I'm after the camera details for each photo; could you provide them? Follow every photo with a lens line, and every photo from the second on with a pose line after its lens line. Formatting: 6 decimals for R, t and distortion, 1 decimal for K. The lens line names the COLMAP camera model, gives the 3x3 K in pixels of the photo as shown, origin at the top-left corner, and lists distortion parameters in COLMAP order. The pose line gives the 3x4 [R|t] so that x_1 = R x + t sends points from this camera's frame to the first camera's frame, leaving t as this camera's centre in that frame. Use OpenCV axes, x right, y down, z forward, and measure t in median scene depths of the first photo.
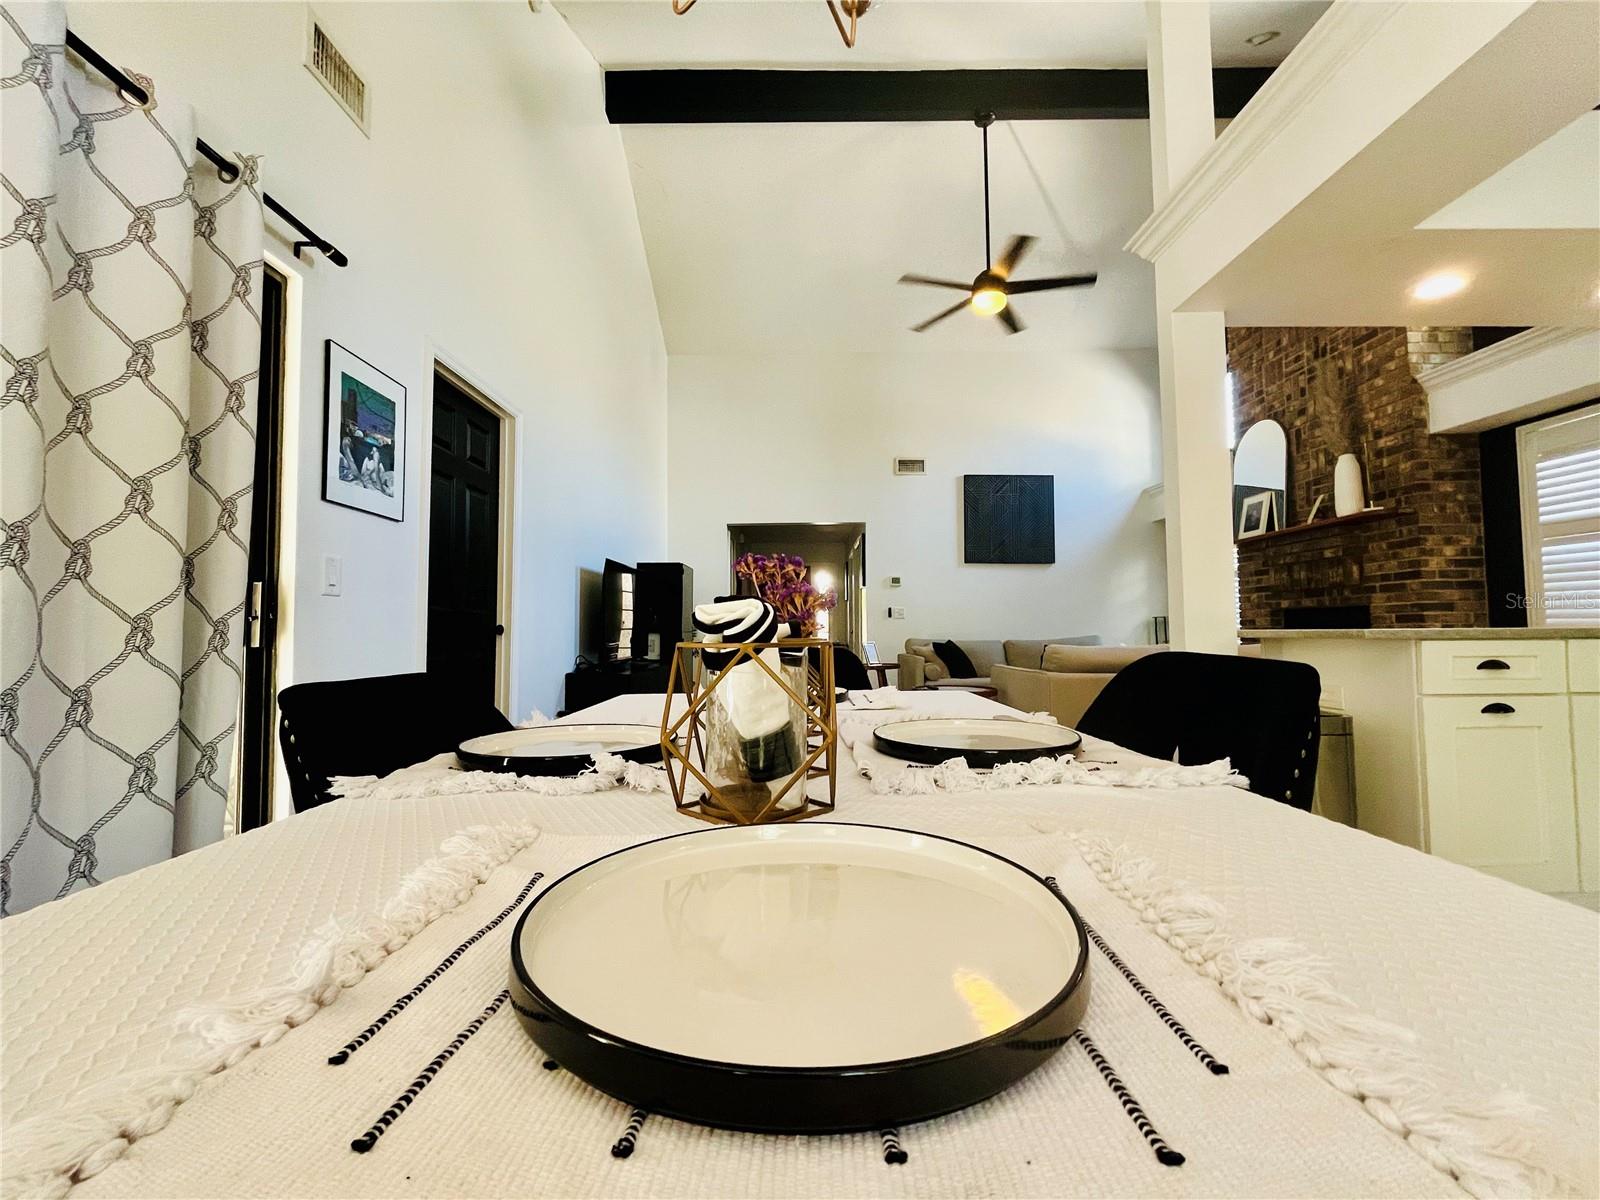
lens RADIAL K [[650.3, 0, 802.4], [0, 650.3, 604.7], [0, 0, 1]] dist [-0.002631, -0.000954]
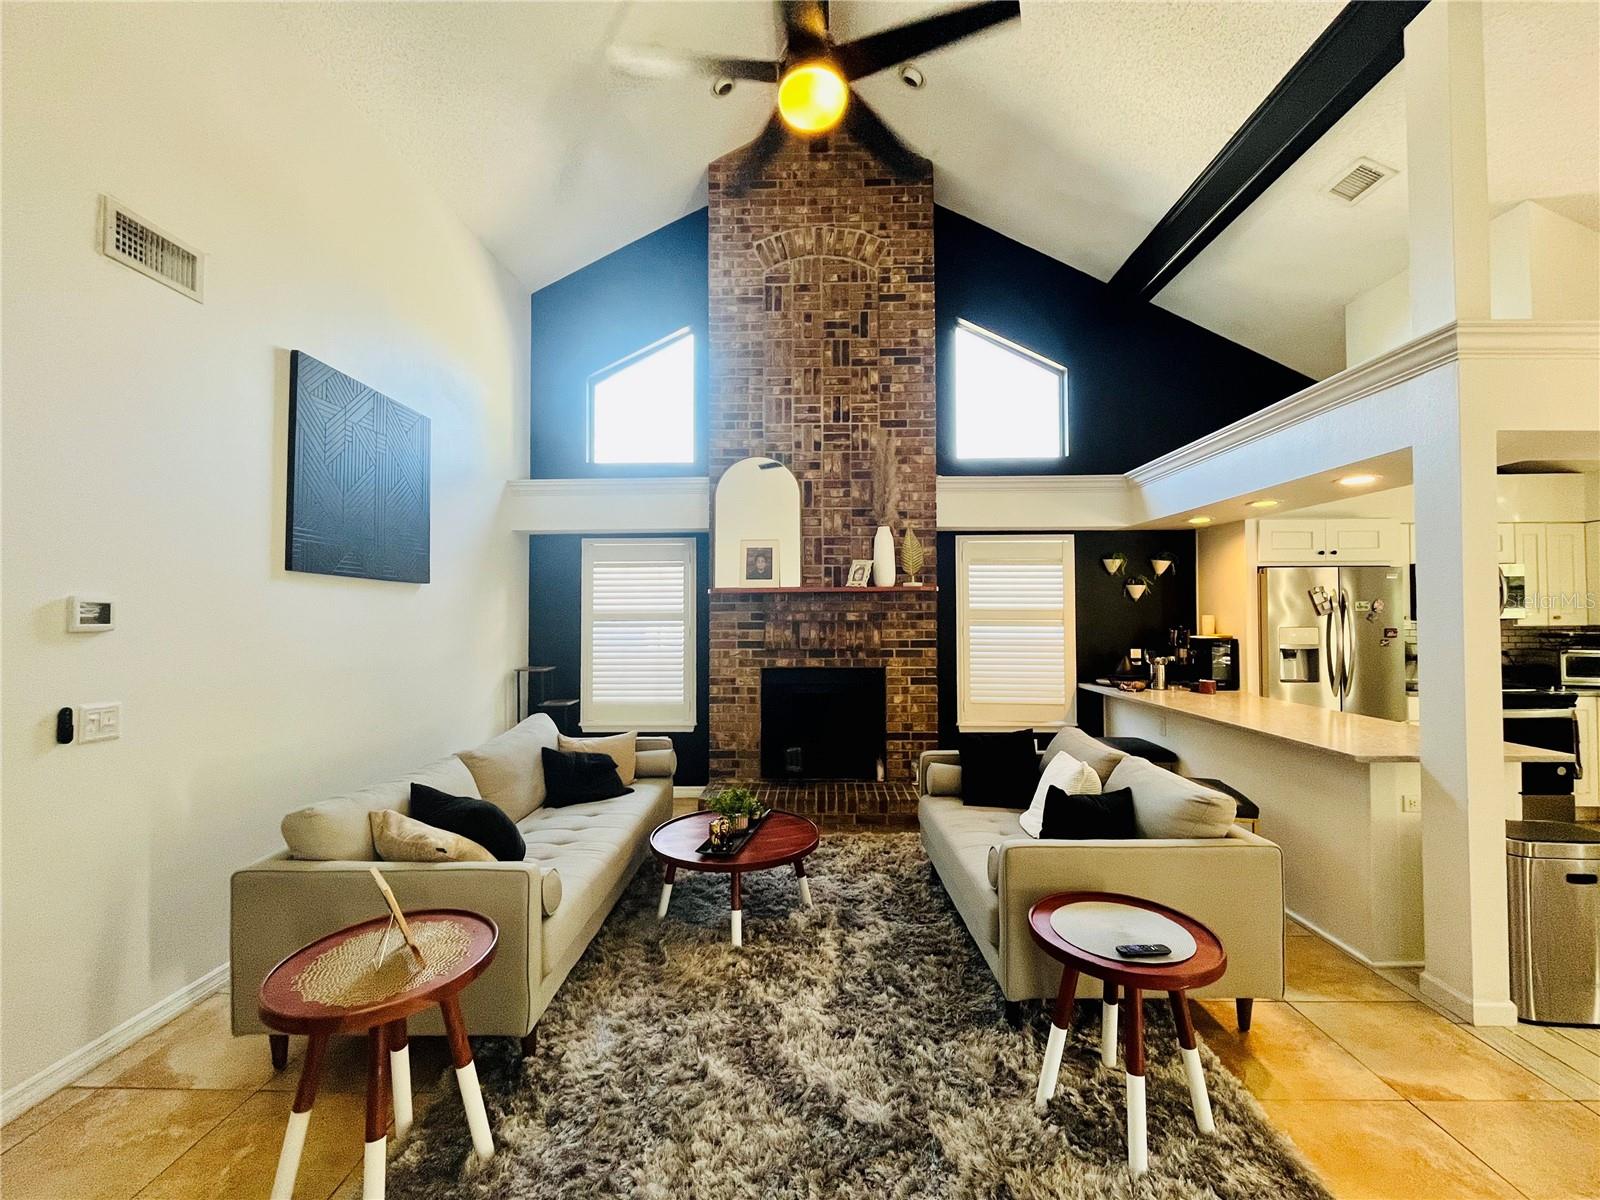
lens RADIAL K [[650.3, 0, 800.9], [0, 650.3, 597.8], [0, 0, 1]] dist [-0.002631, -0.000954]
pose [[0.033443, 0.030968, 0.998961, -0.229966], [-0.039926, 0.998763, -0.029625, -0.080977], [-0.998643, -0.038894, 0.034638, 1.135709]]
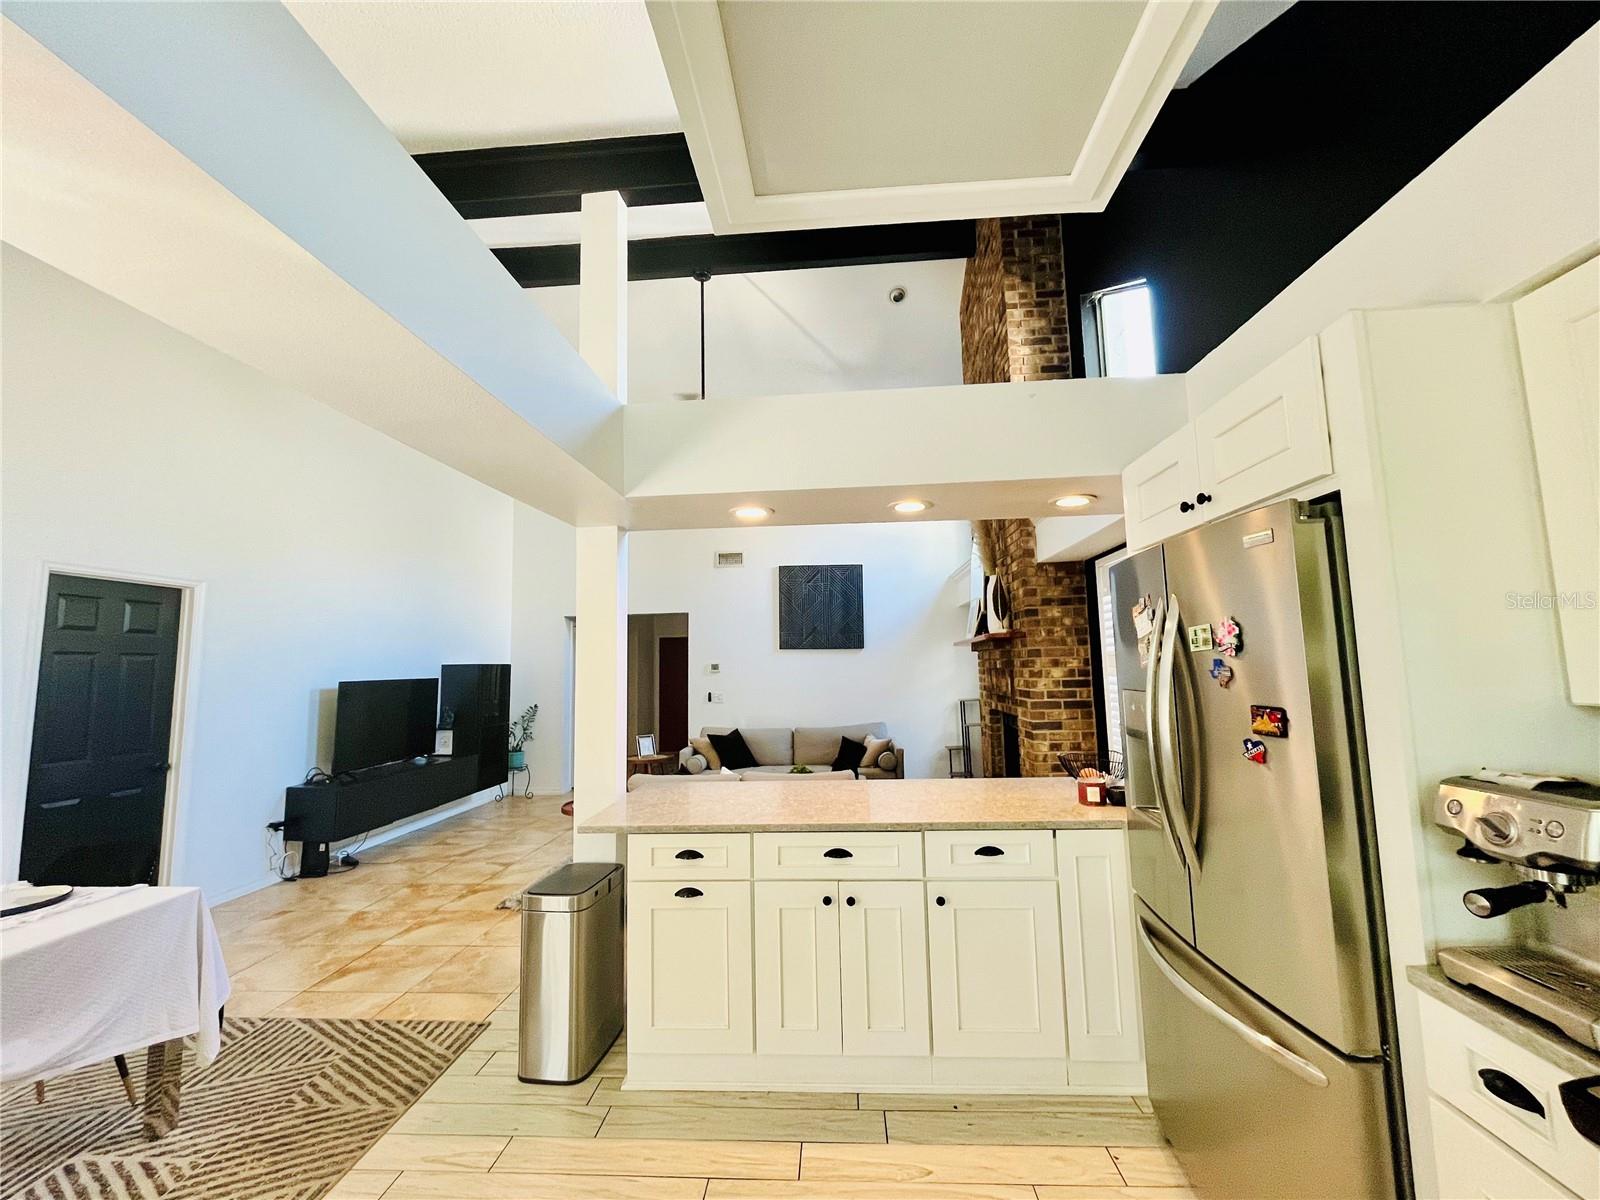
lens RADIAL K [[650.3, 0, 803.7], [0, 650.3, 604.4], [0, 0, 1]] dist [-0.002631, -0.000954]
pose [[0.997010, -0.021520, -0.074213, 0.622536], [0.017668, 0.998482, -0.052172, -0.137188], [0.075223, 0.050705, 0.995877, -0.093618]]
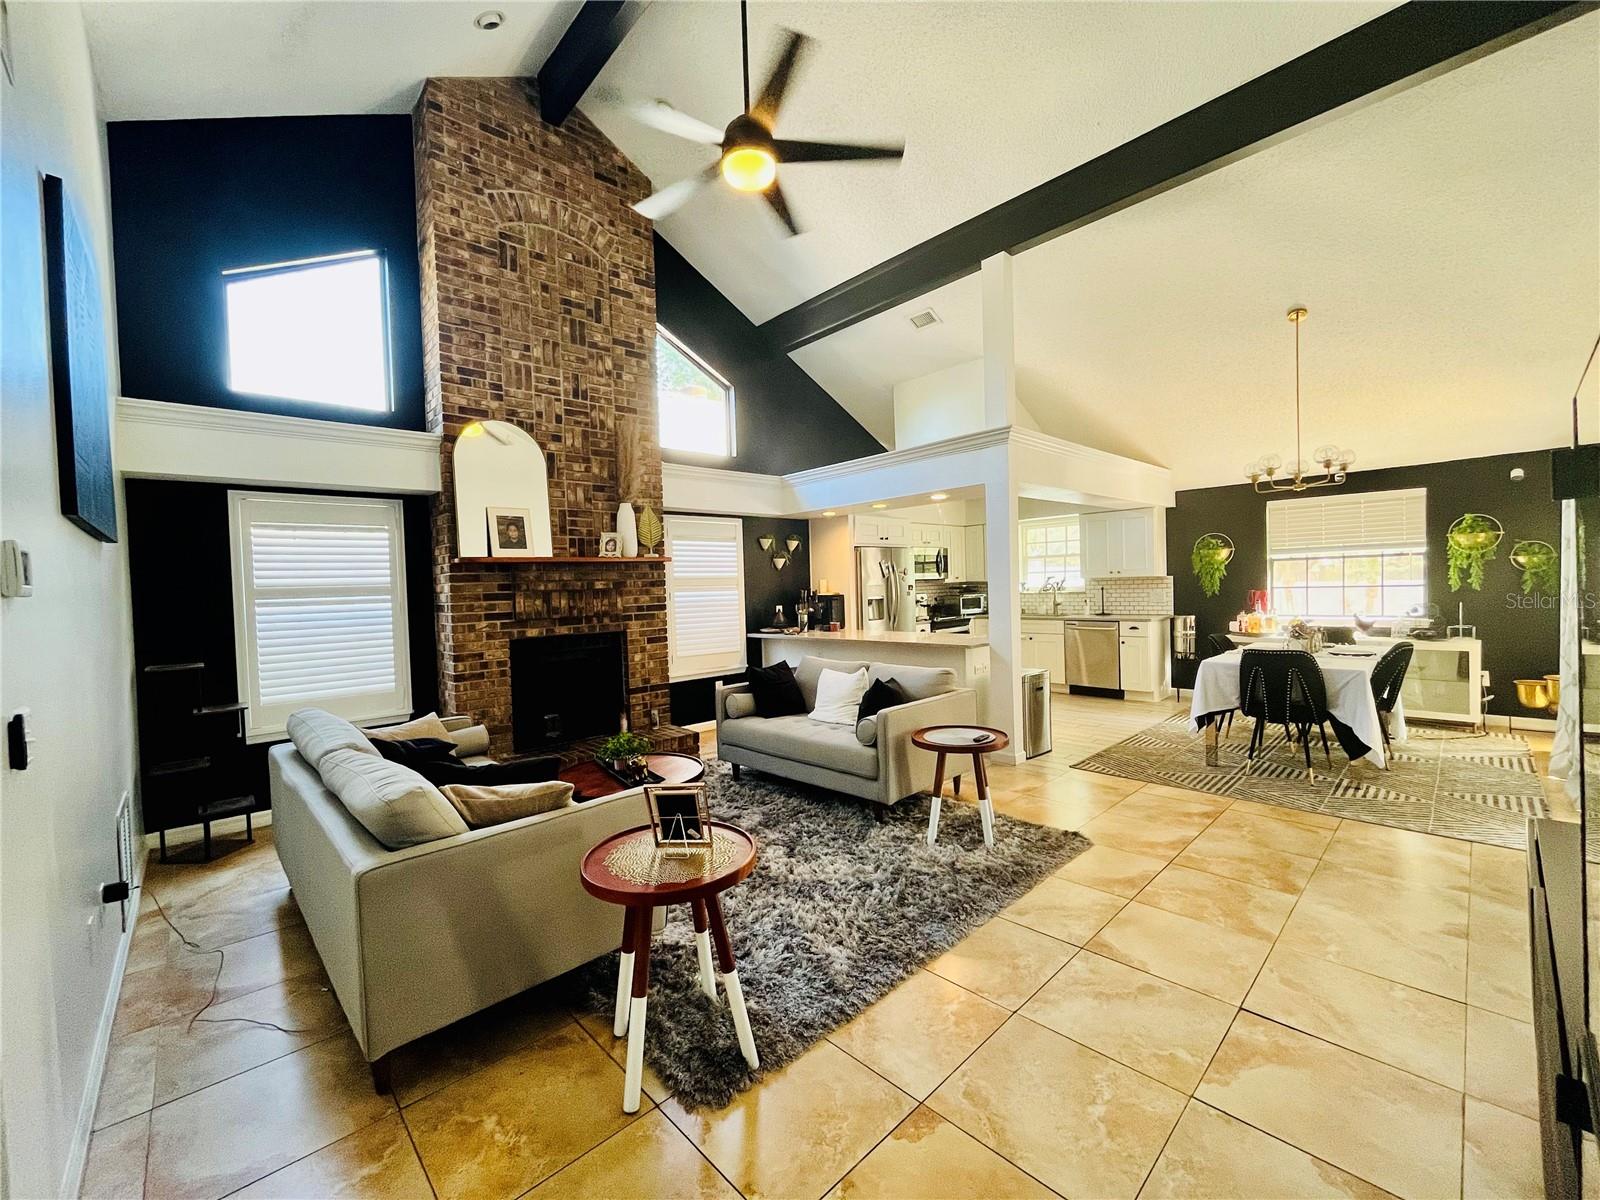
lens RADIAL K [[650.3, 0, 800.7], [0, 650.3, 601.1], [0, 0, 1]] dist [-0.002631, -0.000954]
pose [[-0.677521, 0.012279, 0.735400, -0.244242], [0.006697, 0.999922, -0.010526, -0.040803], [-0.735473, -0.002207, -0.677551, 1.621630]]
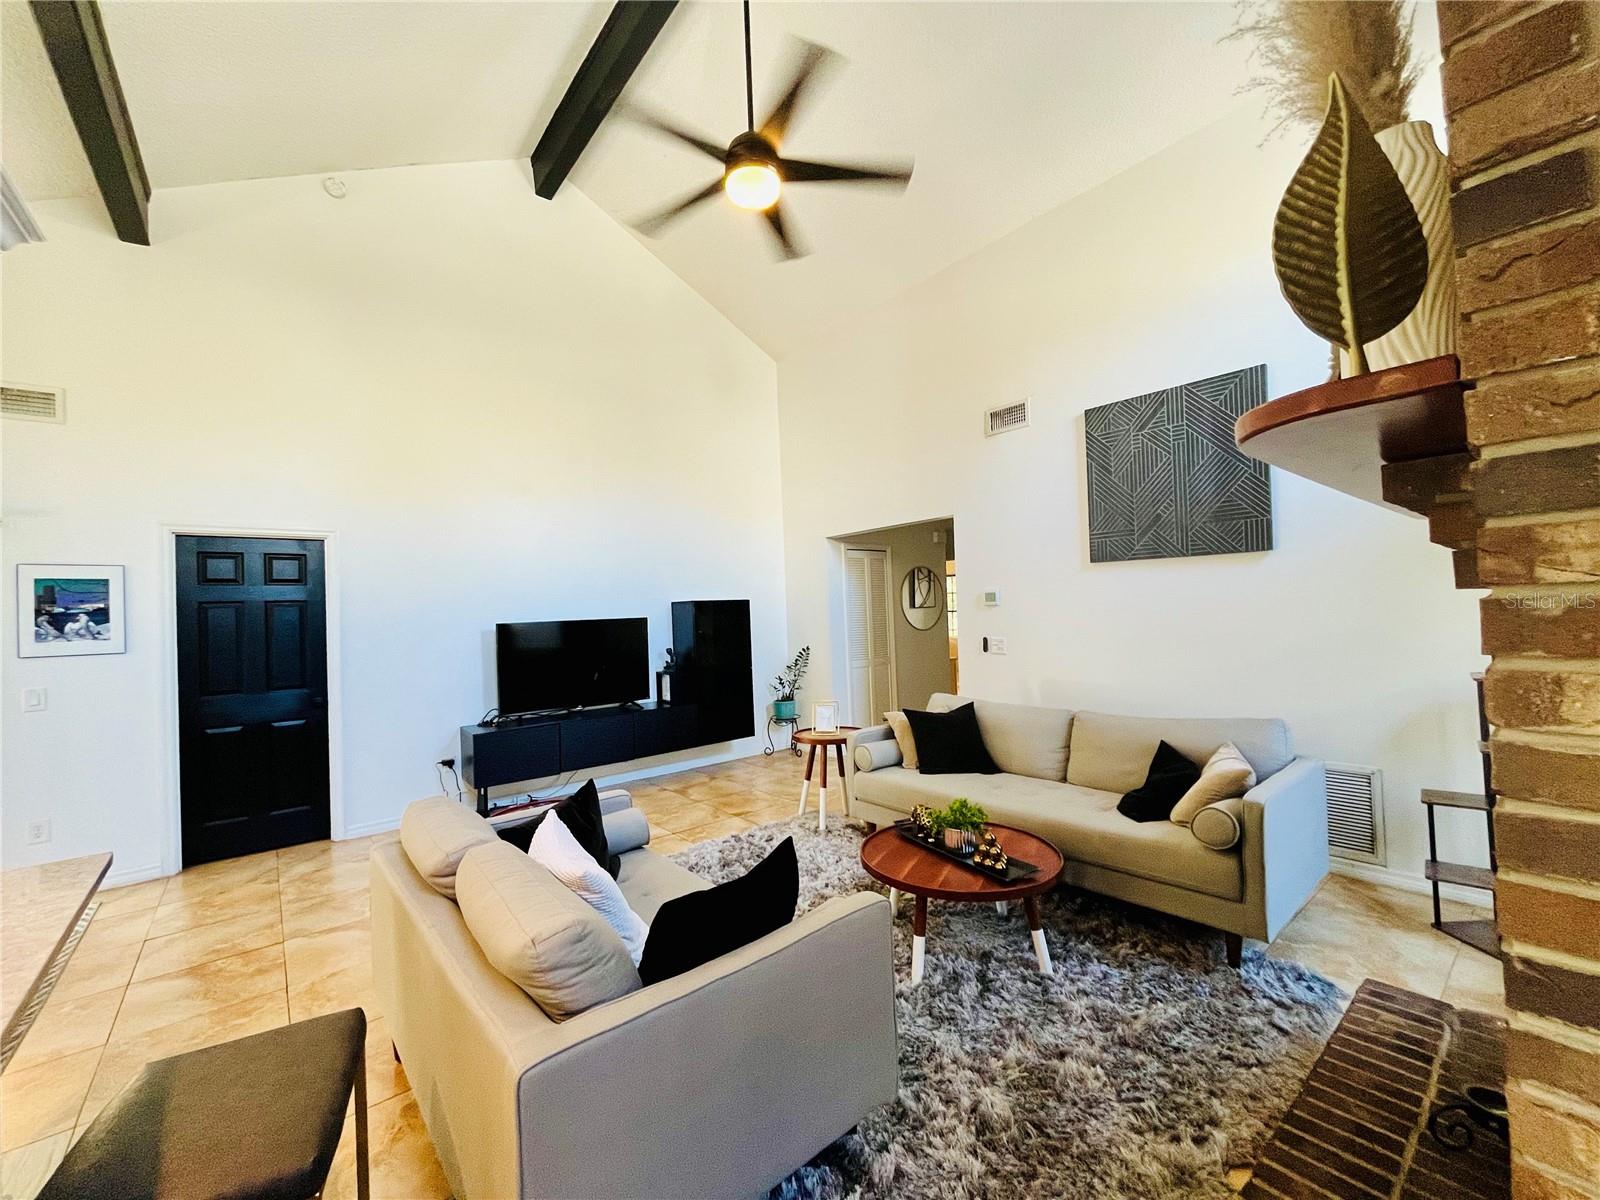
lens RADIAL K [[650.3, 0, 796.3], [0, 650.3, 603.1], [0, 0, 1]] dist [-0.002631, -0.000954]
pose [[0.627184, -0.028548, -0.778348, 0.905564], [0.066269, 0.997660, 0.016808, -0.093131], [0.776047, -0.062122, 0.627609, 0.719578]]
